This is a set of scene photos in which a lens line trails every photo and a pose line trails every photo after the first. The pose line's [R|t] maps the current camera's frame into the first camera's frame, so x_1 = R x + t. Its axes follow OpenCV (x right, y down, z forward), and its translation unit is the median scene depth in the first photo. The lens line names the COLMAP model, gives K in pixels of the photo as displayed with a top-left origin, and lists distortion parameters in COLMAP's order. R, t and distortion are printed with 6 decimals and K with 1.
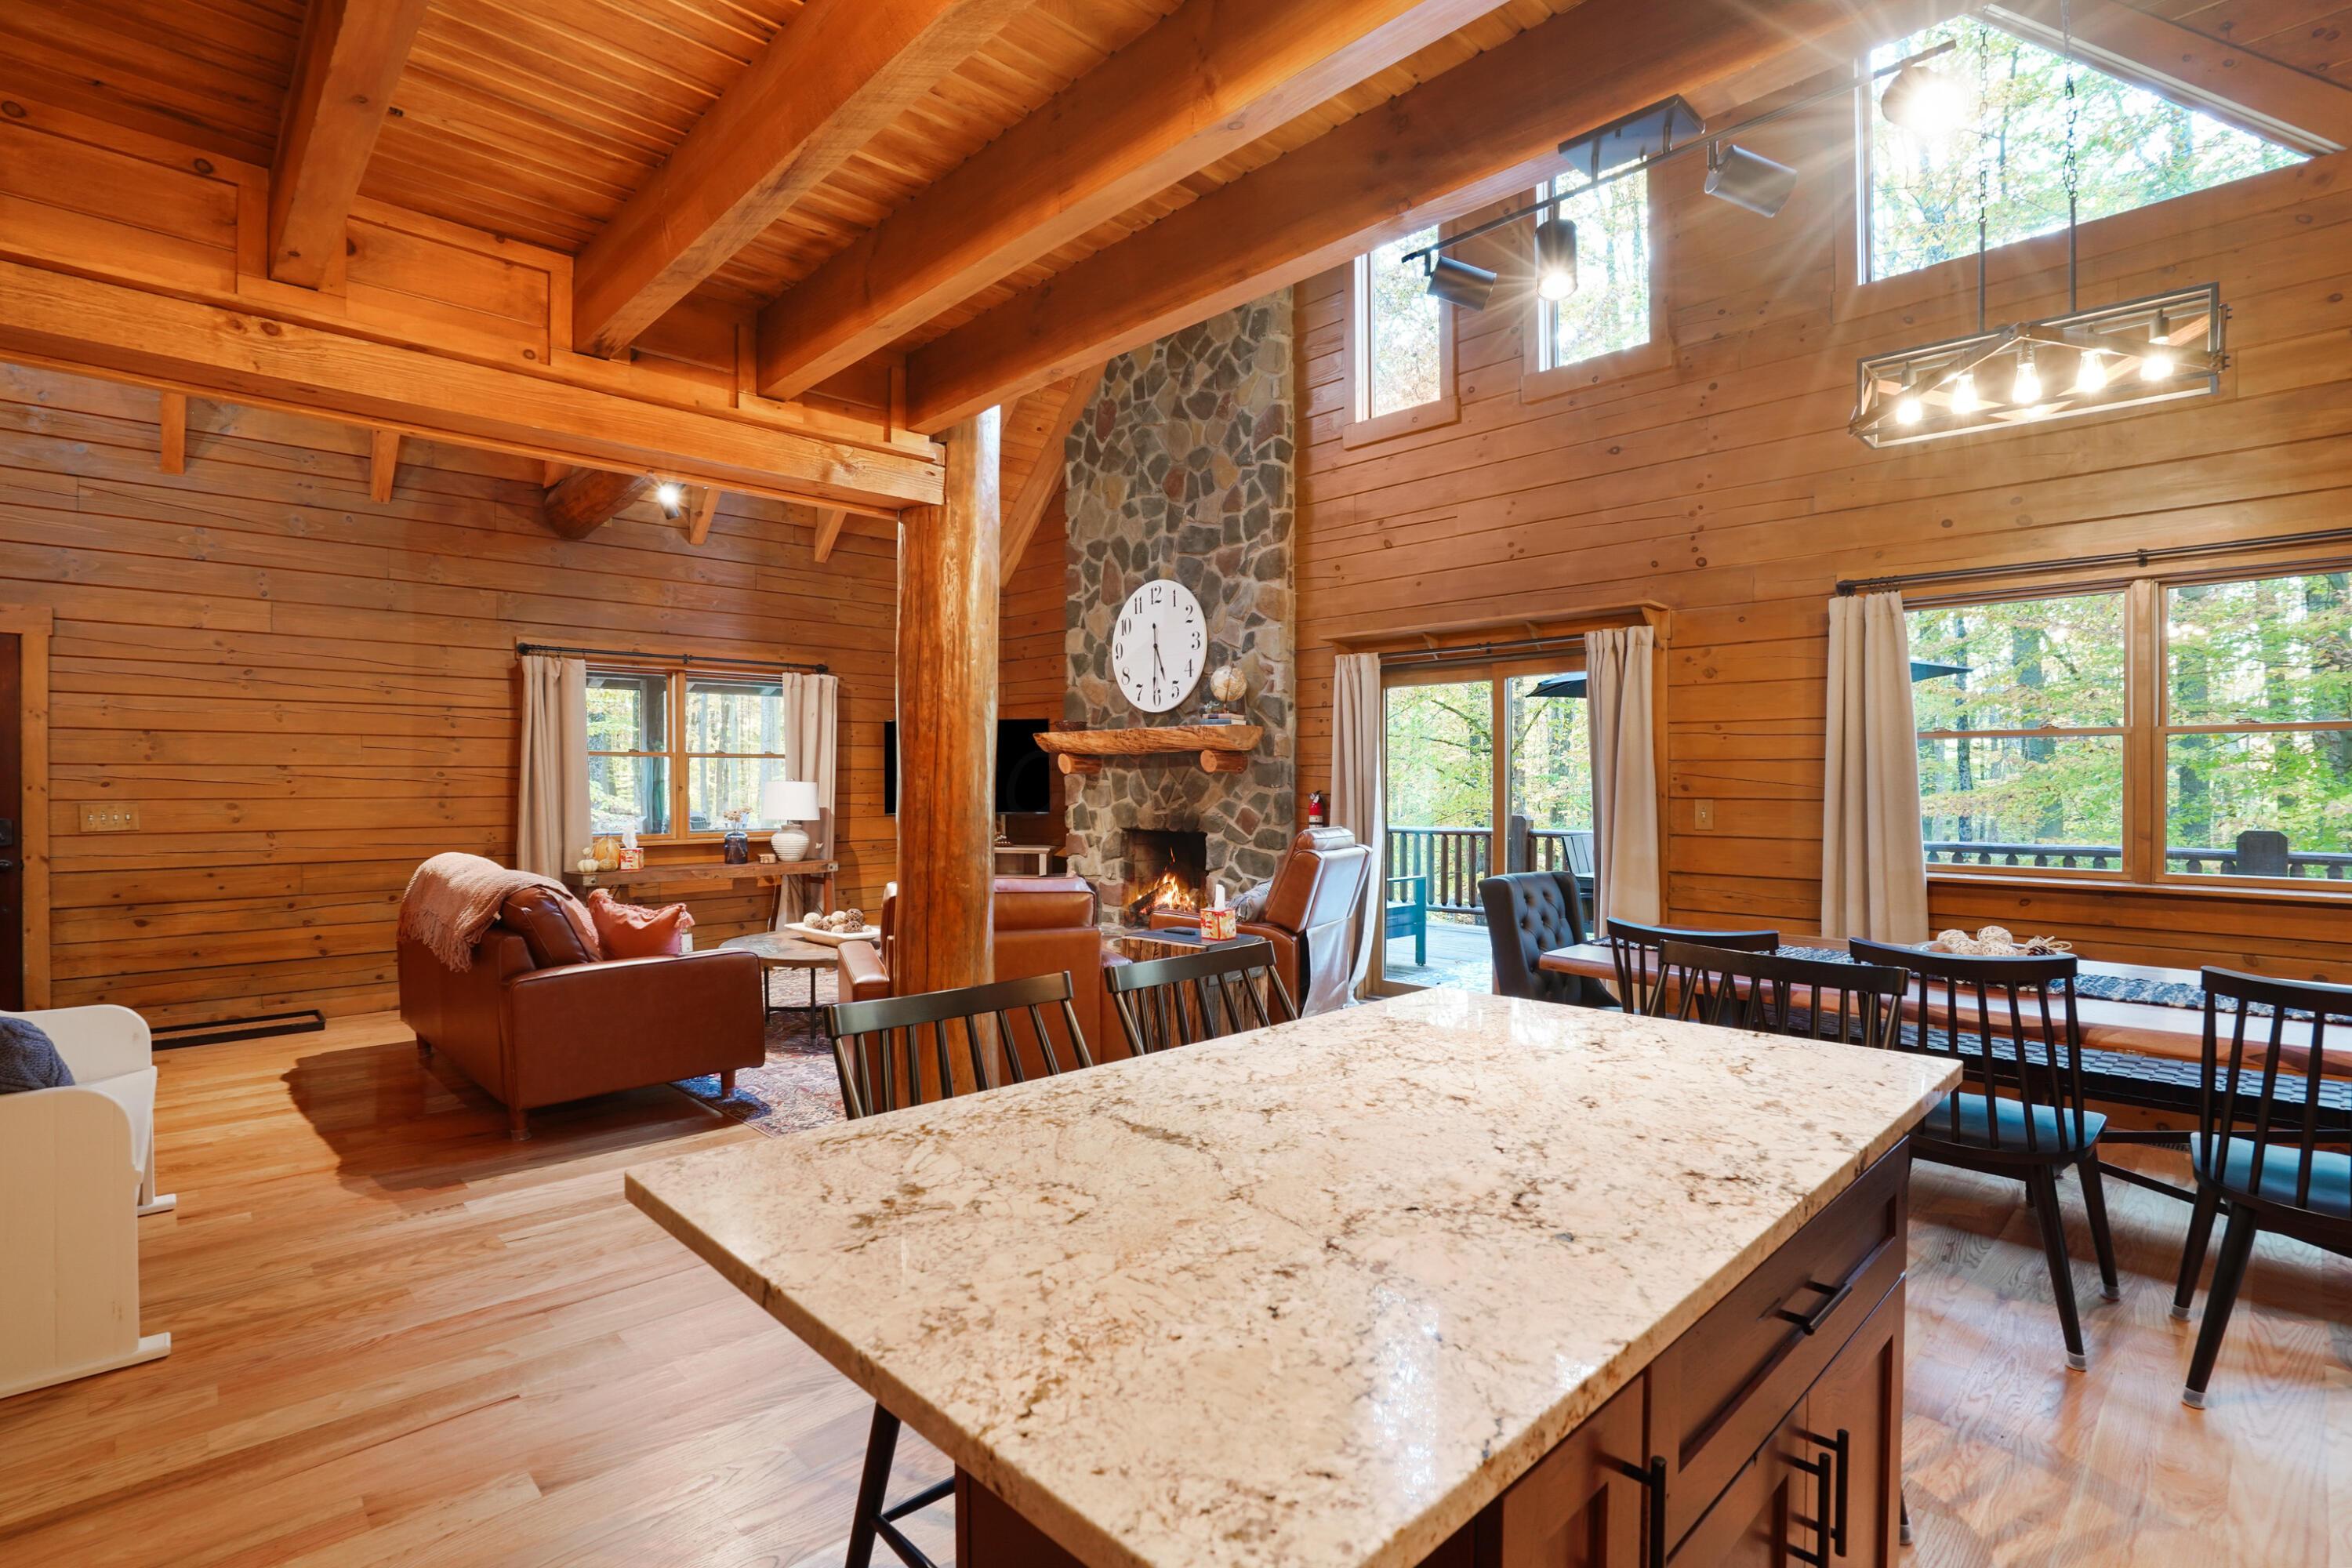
lens RADIAL K [[1087.9, 0, 1159.2], [0, 1087.9, 774.1], [0, 0, 1]] dist [-0.031153, 0.000773]
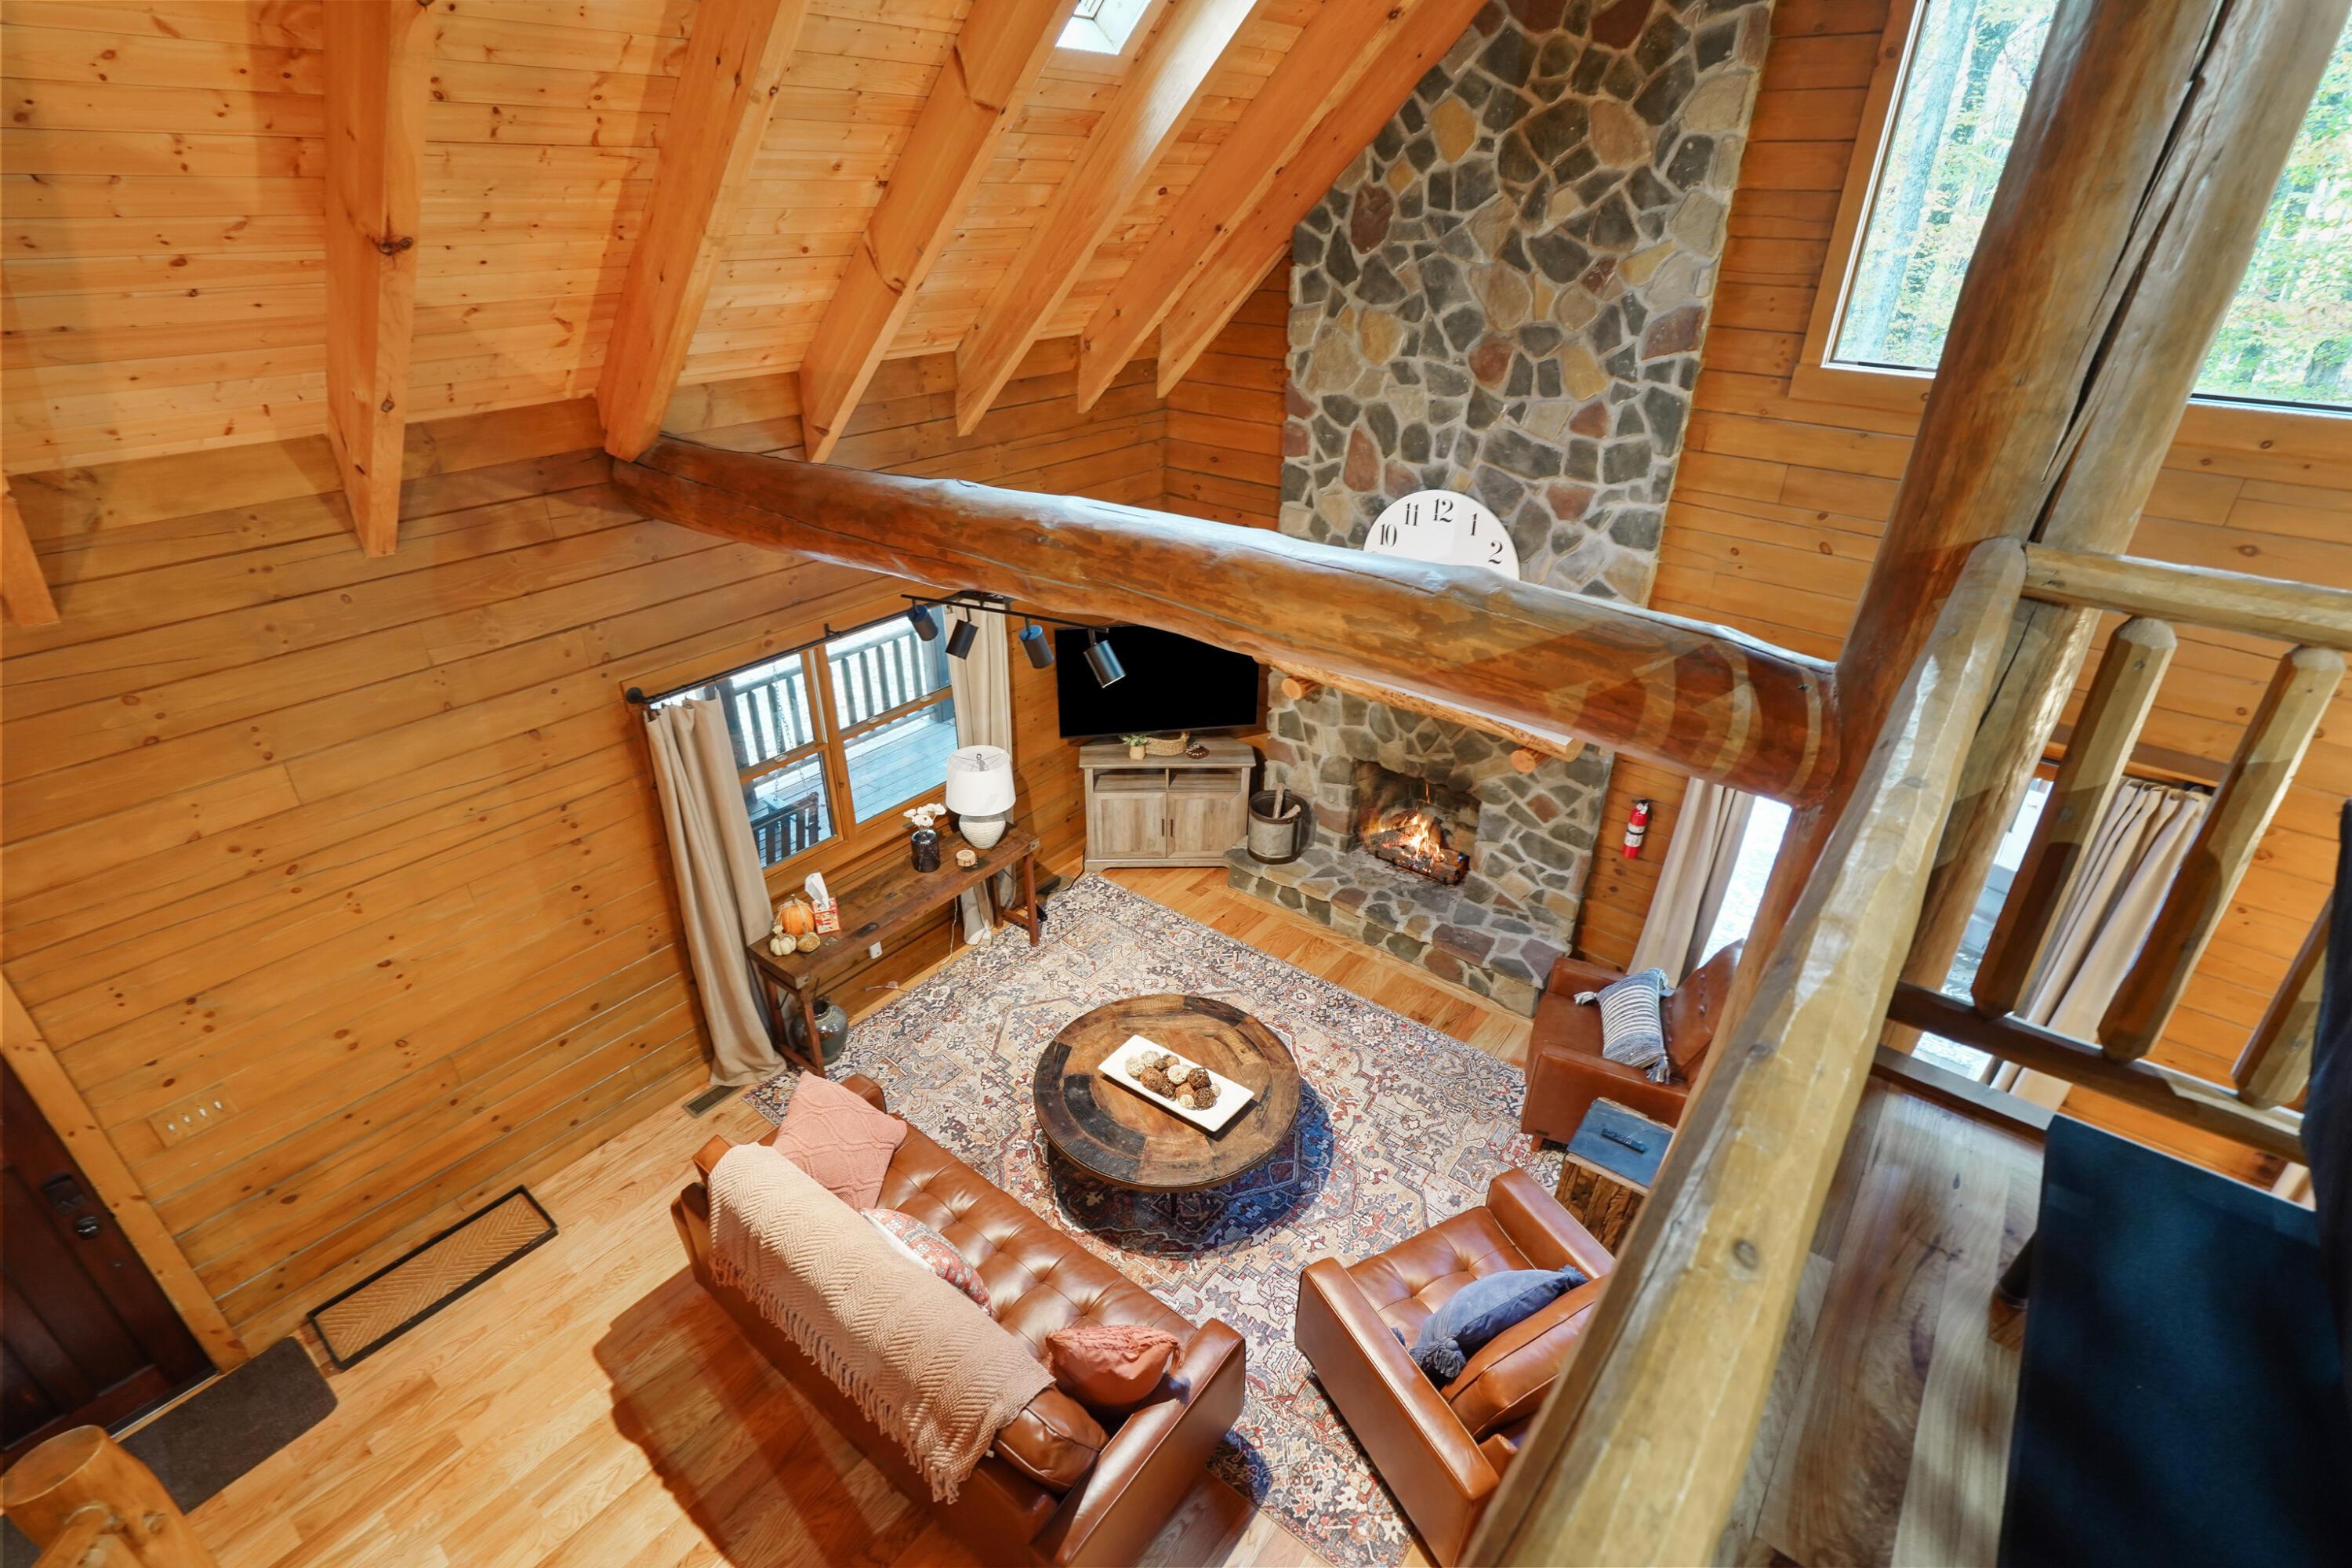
lens RADIAL K [[1087.9, 0, 1188.5], [0, 1087.9, 772.8], [0, 0, 1]] dist [-0.031153, 0.000773]
pose [[0.990511, -0.054817, 0.126028, -0.287568], [-0.010083, 0.885555, 0.464426, -0.355422], [-0.137063, -0.461290, 0.876599, 0.275479]]
